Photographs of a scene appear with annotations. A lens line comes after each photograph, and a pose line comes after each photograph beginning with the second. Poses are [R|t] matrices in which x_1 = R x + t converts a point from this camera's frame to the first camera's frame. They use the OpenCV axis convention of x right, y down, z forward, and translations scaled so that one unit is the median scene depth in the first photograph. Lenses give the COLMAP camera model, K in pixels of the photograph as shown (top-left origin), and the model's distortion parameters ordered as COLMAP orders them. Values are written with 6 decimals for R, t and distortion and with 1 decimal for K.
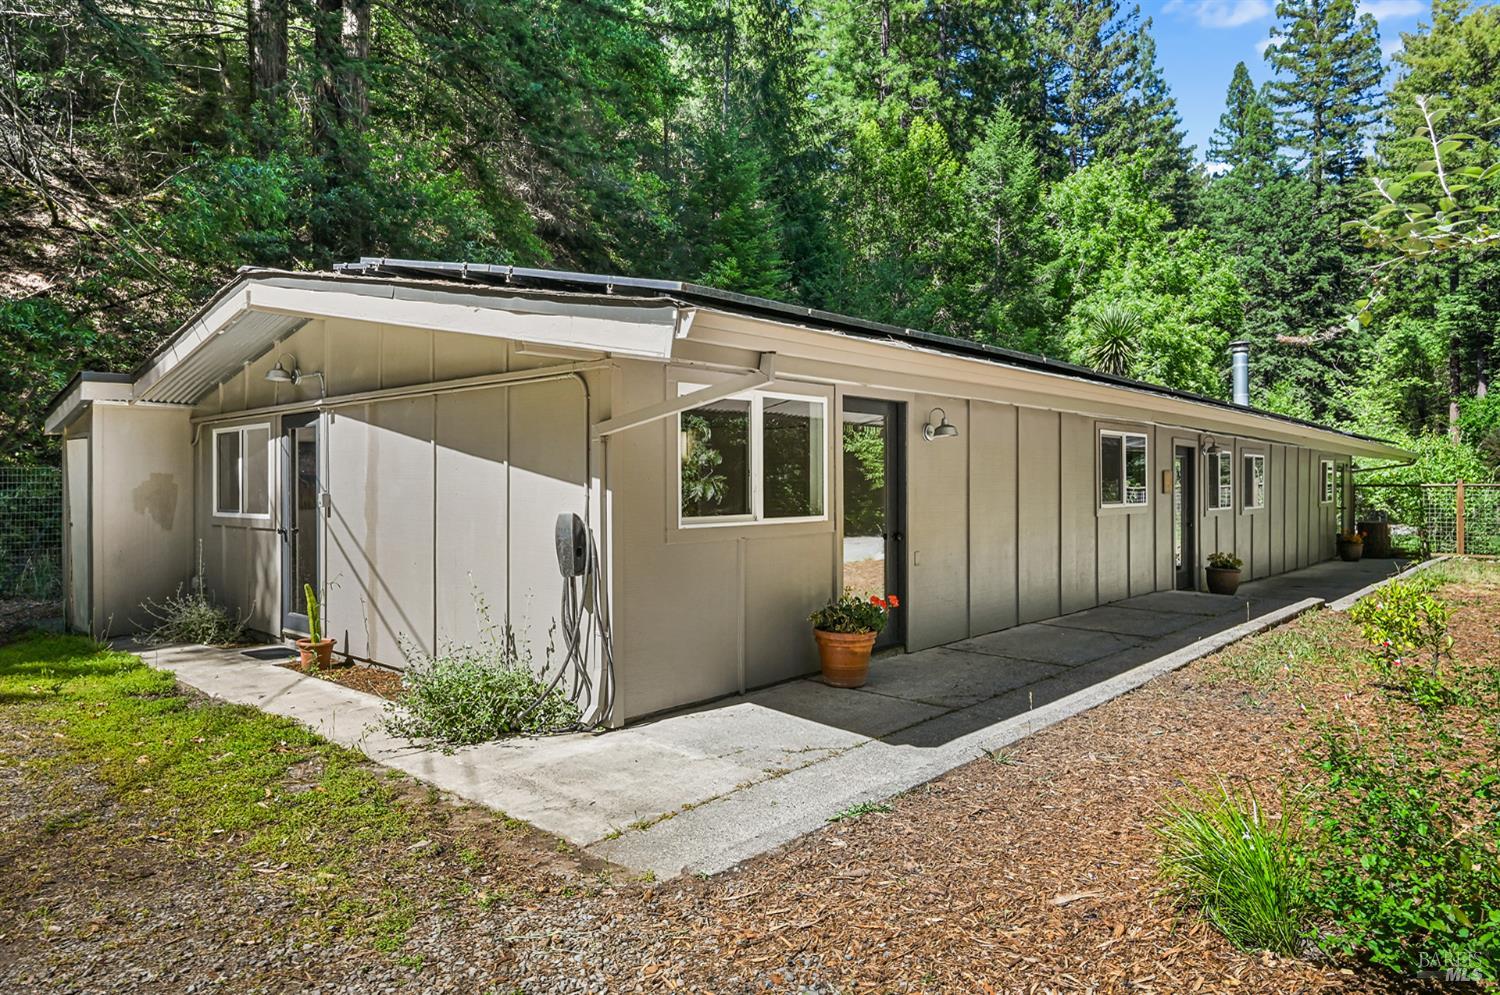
lens RADIAL K [[938.6, 0, 750.0], [0, 938.6, 497.5], [0, 0, 1]] dist [0.003893, 0.001871]
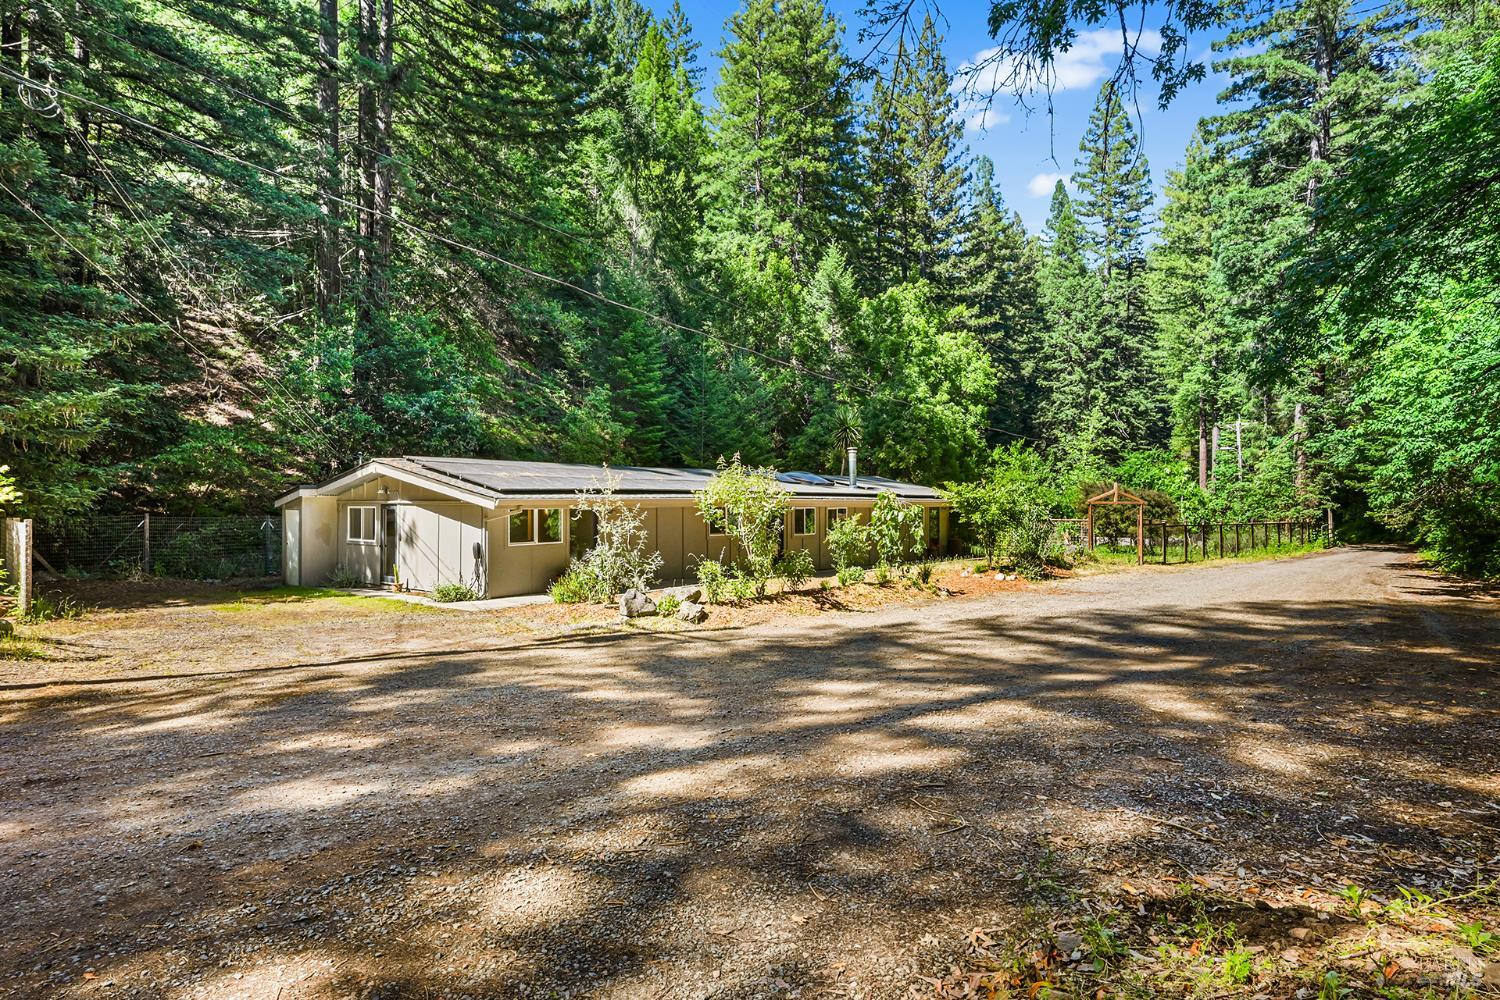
lens RADIAL K [[828.8, 0, 750.0], [0, 828.8, 500.0], [0, 0, 1]] dist [-0.001852, -0.000287]
pose [[0.998537, 0.000480, 0.054075, 0.068997], [0.000328, 0.999889, -0.014922, -0.009695], [-0.054076, 0.014918, 0.998425, -0.226822]]
